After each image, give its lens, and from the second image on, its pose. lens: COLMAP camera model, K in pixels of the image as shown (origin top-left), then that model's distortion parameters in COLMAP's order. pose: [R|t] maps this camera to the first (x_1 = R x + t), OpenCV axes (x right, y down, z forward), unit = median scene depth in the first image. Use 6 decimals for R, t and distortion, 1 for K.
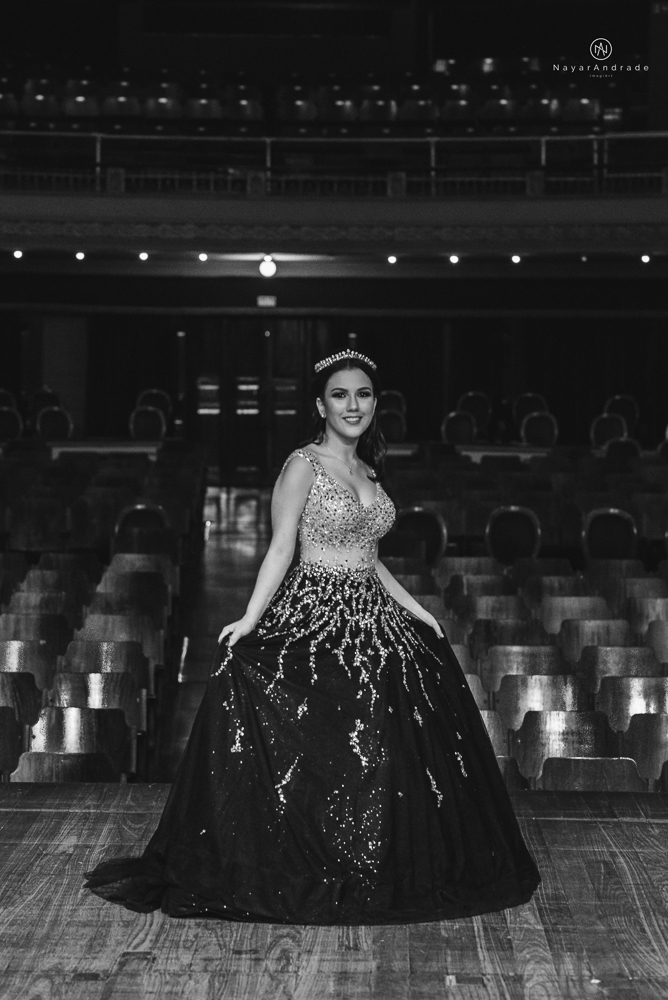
lens RADIAL K [[2419.8, 0, 334.0], [0, 2419.8, 500.0], [0, 0, 1]] dist [-0.004702, -0.326184]
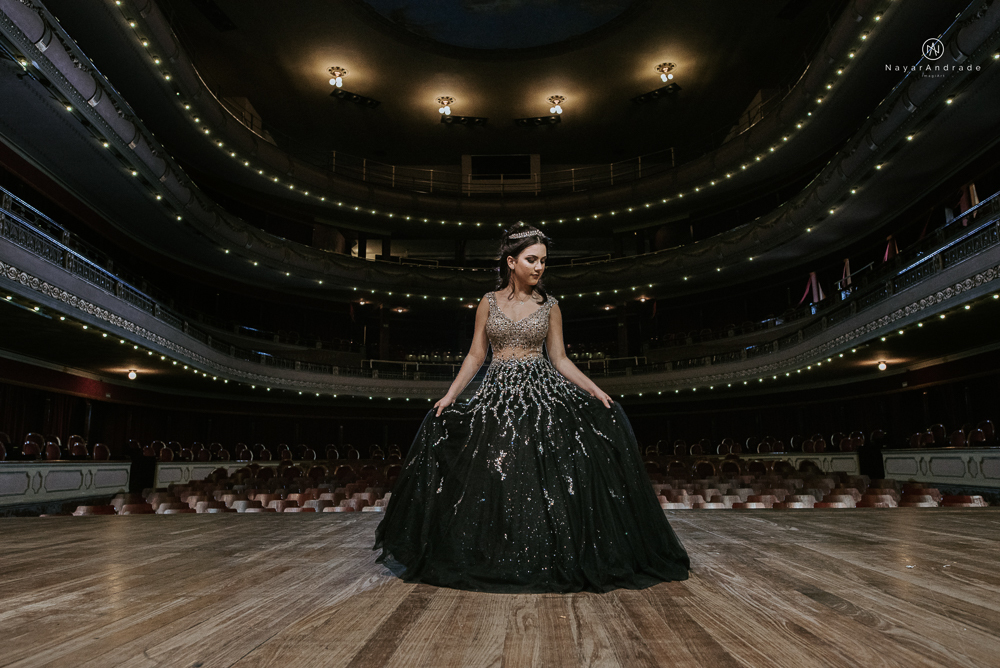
lens RADIAL K [[688.7, 0, 501.8], [0, 688.7, 337.0], [0, 0, 1]] dist [-0.049817, 0.042040]
pose [[0.999512, -0.025139, -0.018515, -0.017476], [0.020116, 0.972051, -0.233906, 0.045831], [0.023878, 0.233420, 0.972083, 0.102679]]
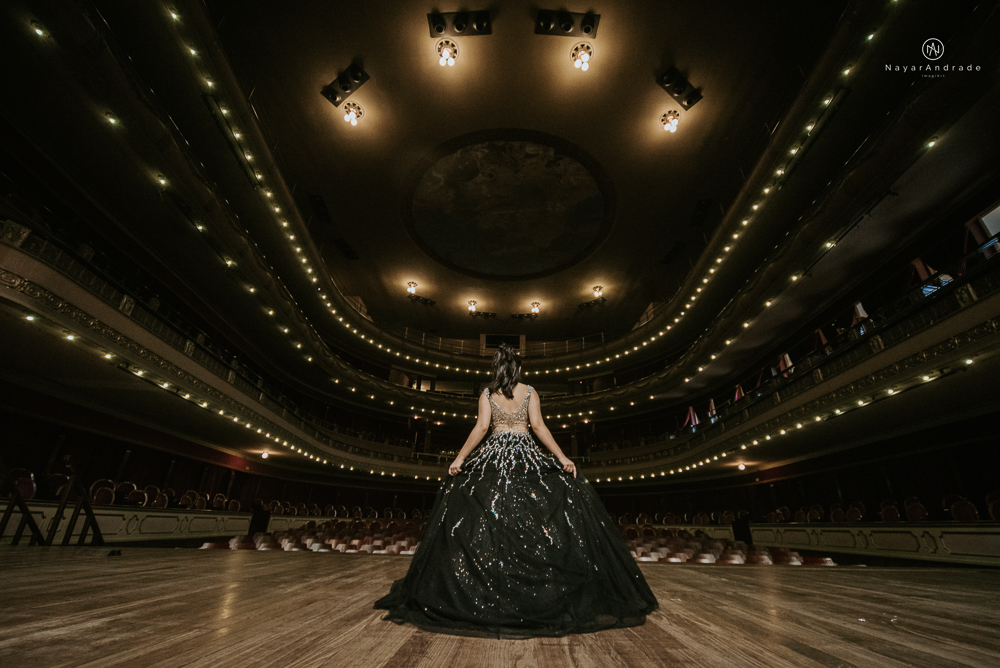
lens RADIAL K [[400.1, 0, 500.0], [0, 400.1, 345.3], [0, 0, 1]] dist [-0.012727, 0.000047]
pose [[0.999811, 0.005486, -0.018650, -0.019782], [-0.013488, 0.886660, -0.462225, 0.047578], [0.014001, 0.462389, 0.886567, 0.139881]]
